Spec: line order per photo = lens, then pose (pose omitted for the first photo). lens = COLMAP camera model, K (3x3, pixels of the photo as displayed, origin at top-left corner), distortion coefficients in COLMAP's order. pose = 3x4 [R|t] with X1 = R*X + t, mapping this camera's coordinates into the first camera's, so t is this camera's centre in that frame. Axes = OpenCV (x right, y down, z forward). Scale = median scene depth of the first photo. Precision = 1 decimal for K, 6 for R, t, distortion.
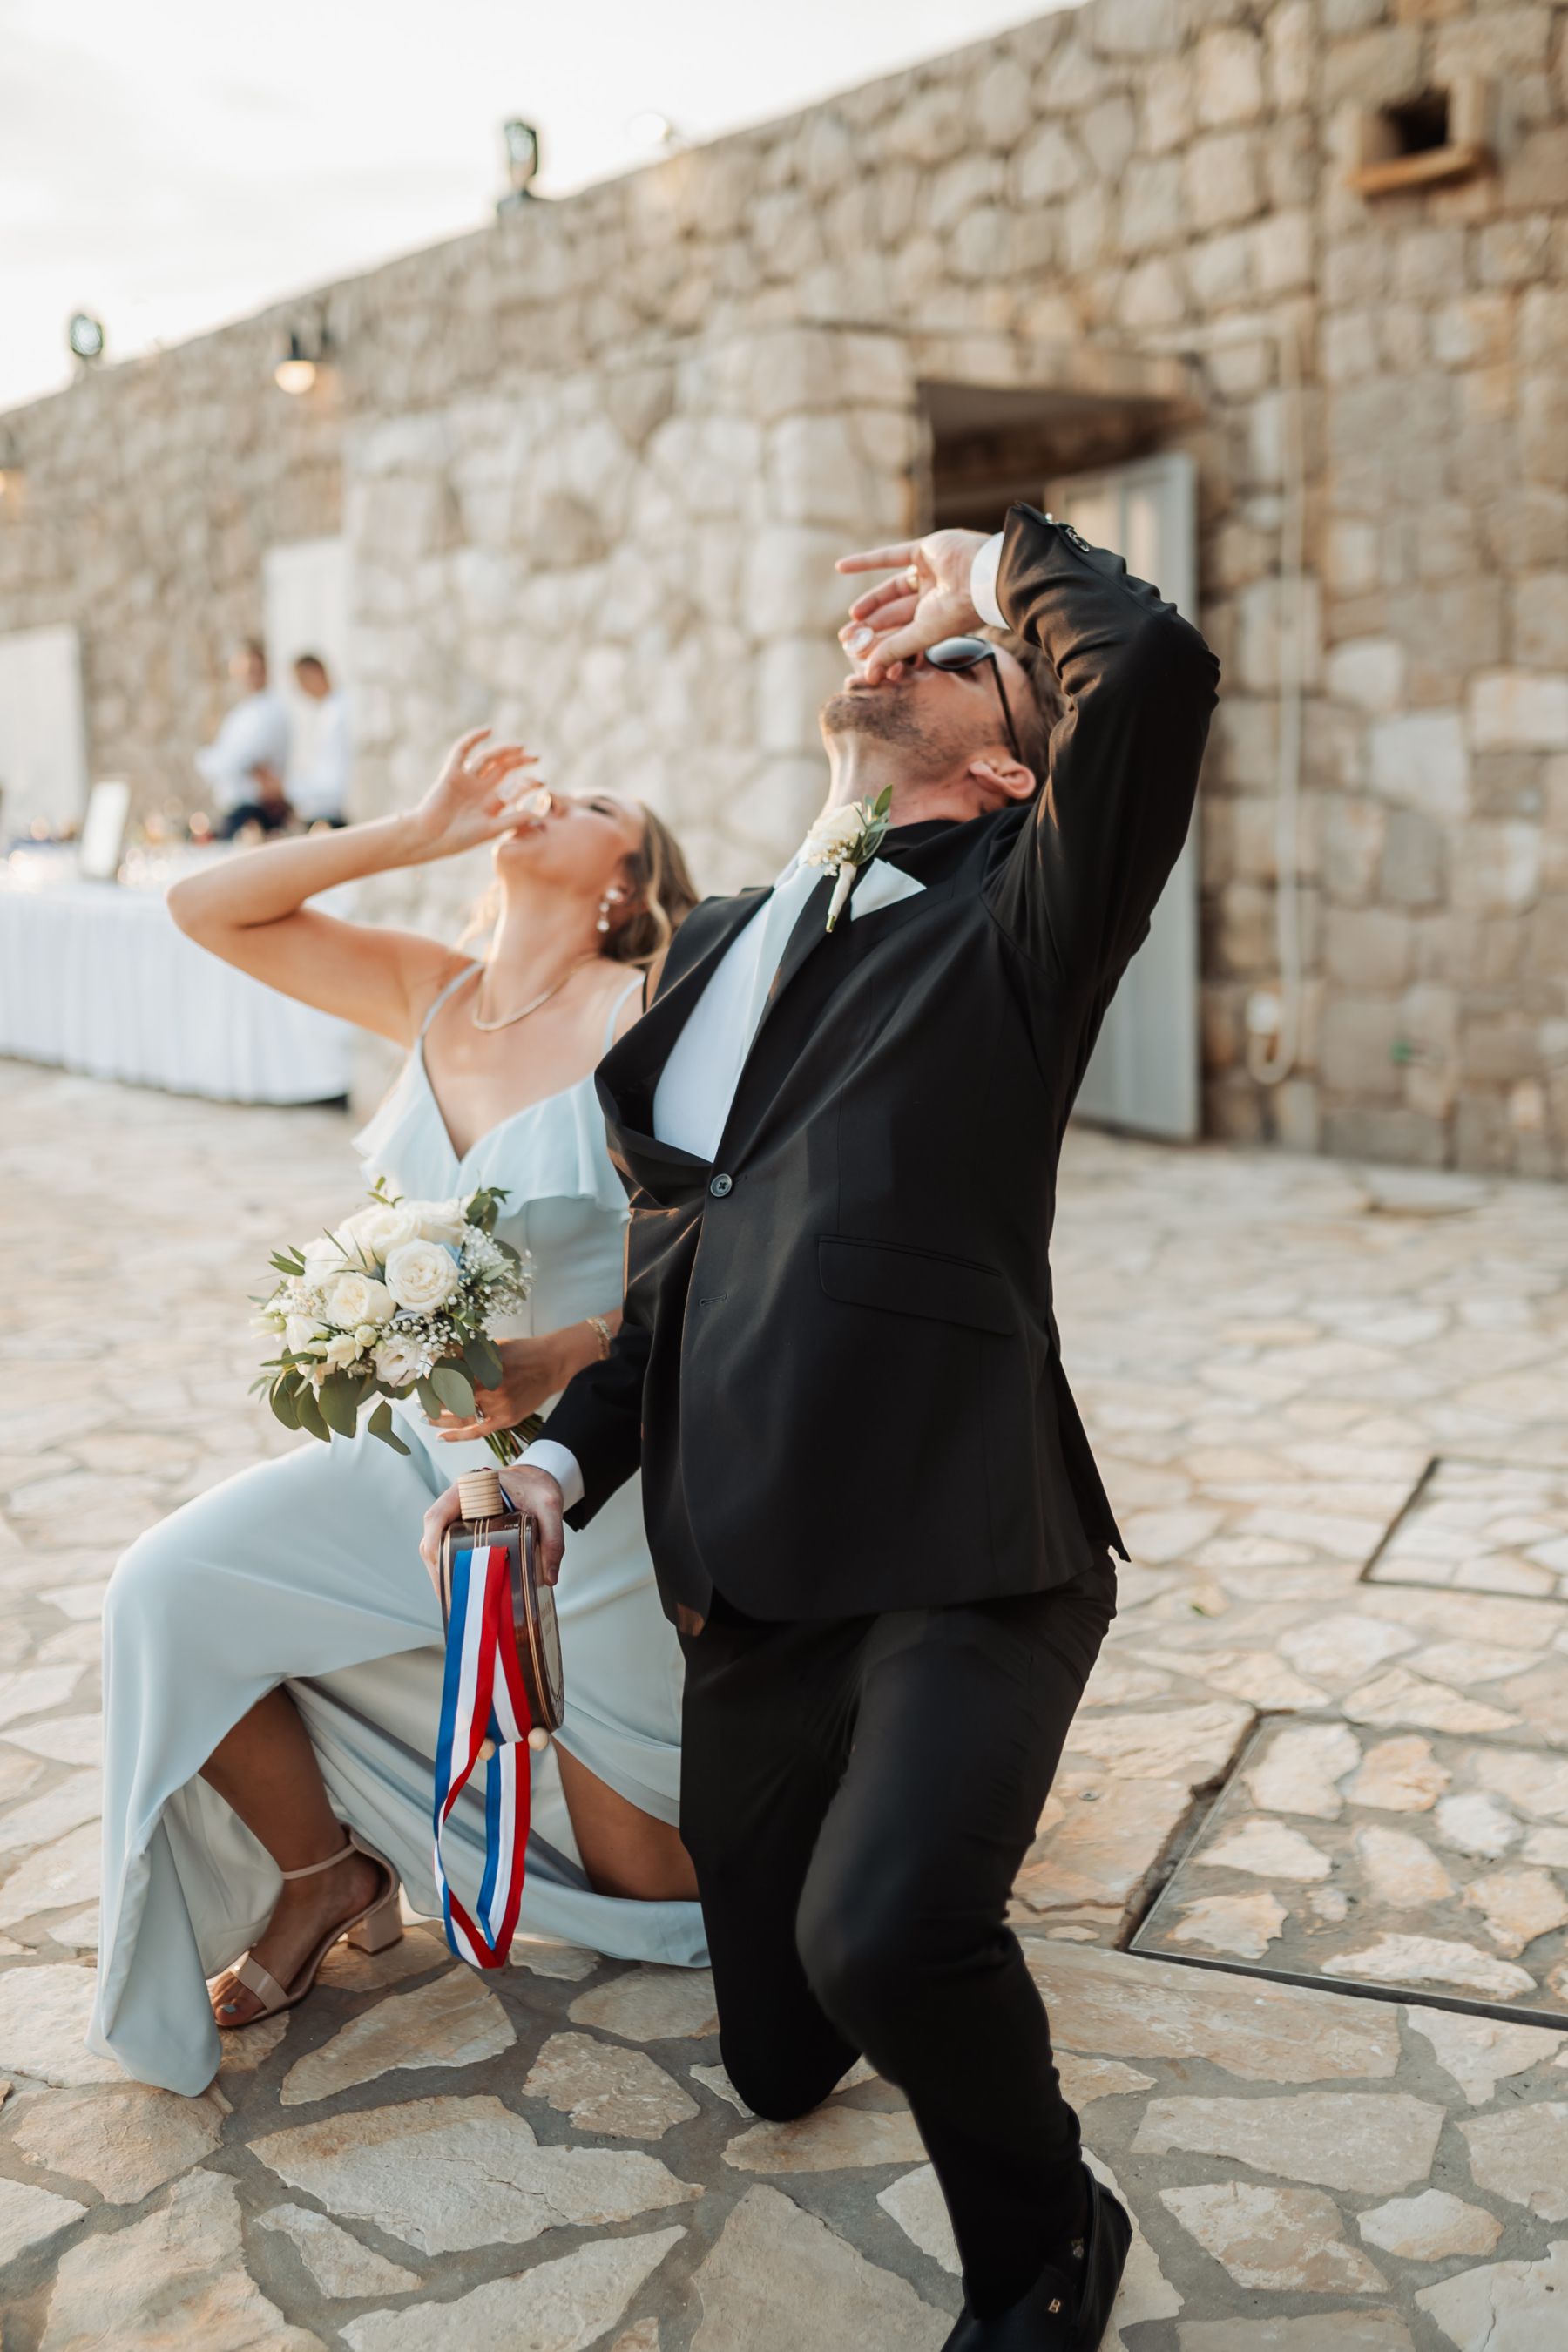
lens RADIAL K [[2509.4, 0, 750.3], [0, 2509.4, 1237.9], [0, 0, 1]] dist [-0.009906, 0.015774]
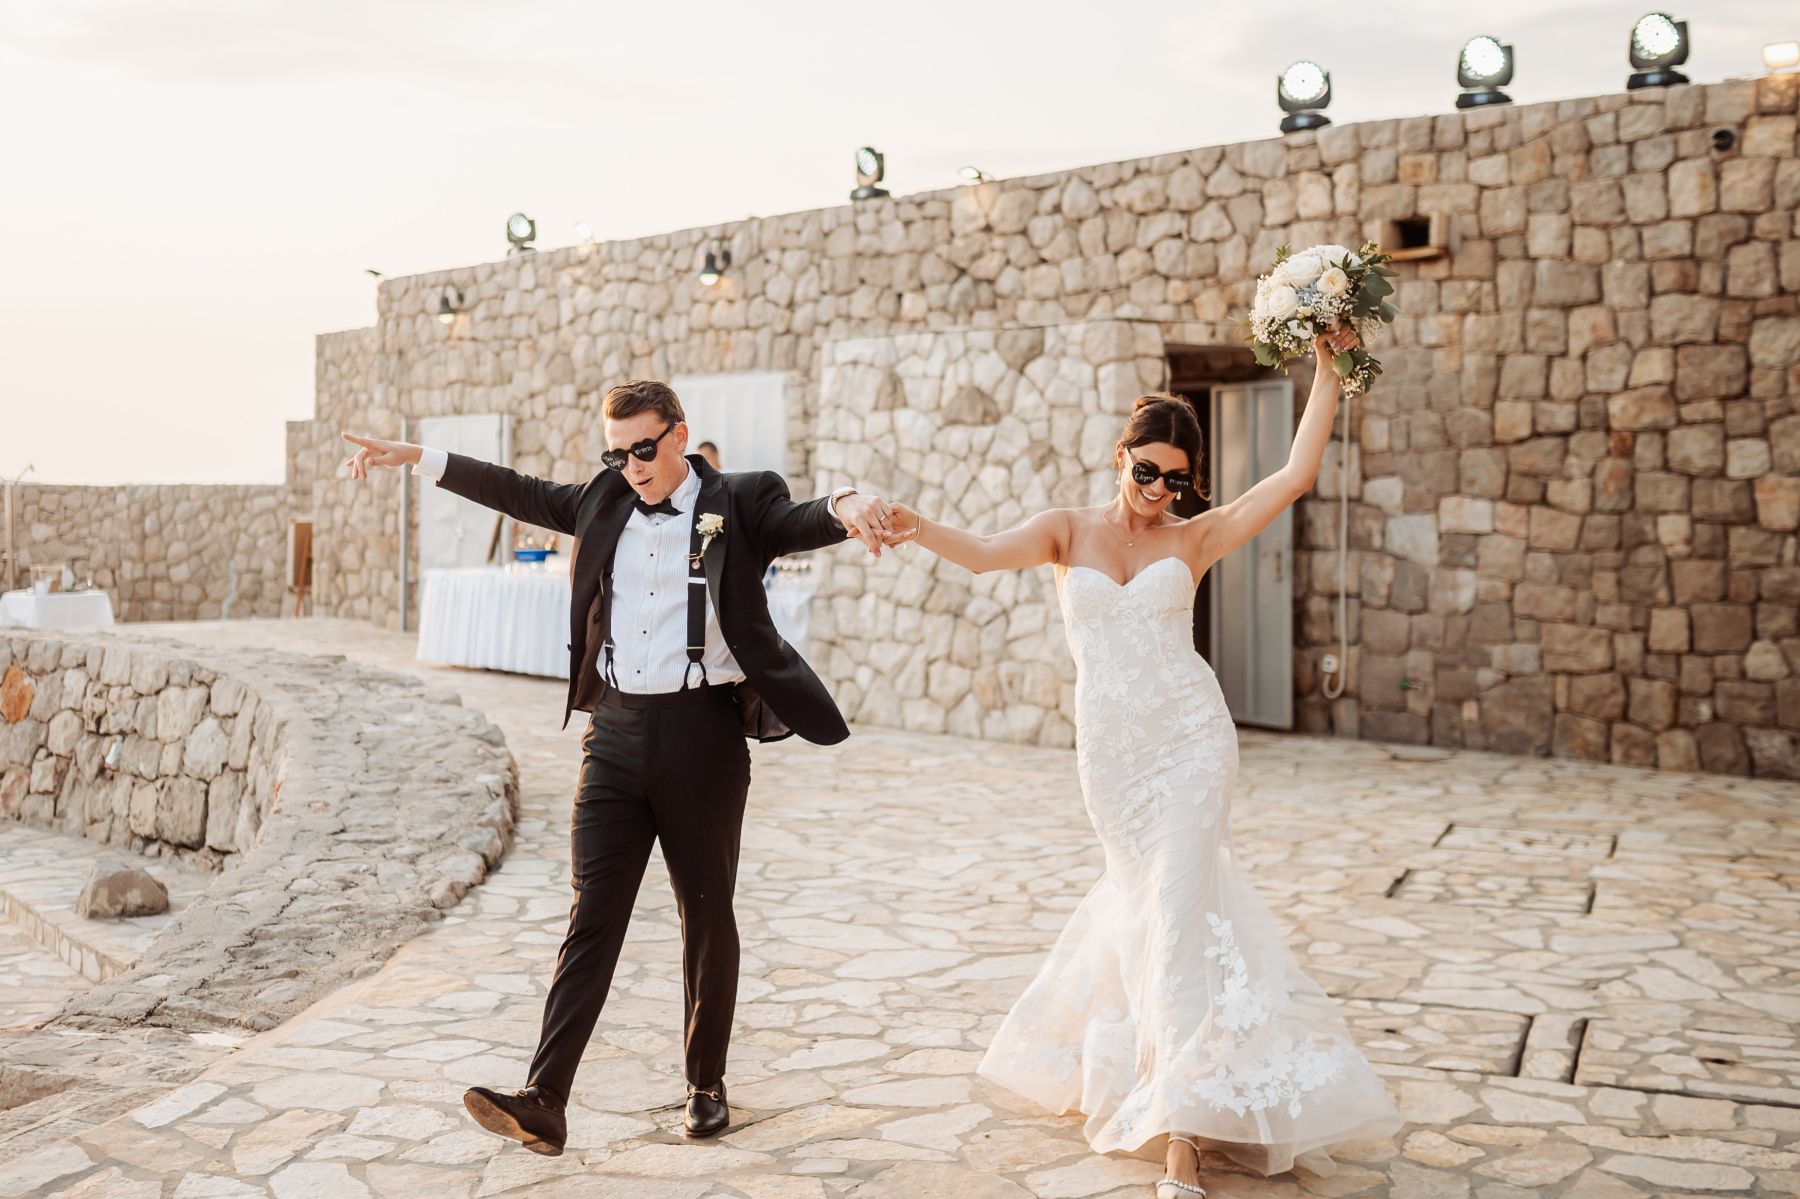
lens RADIAL K [[1920.4, 0, 848.1], [0, 1920.4, 602.2], [0, 0, 1]] dist [-0.009906, 0.015774]
pose [[0.999443, 0.033072, 0.004499, -0.175537], [-0.032161, 0.990300, -0.135175, 0.076042], [-0.008926, 0.134955, 0.990812, -0.467751]]
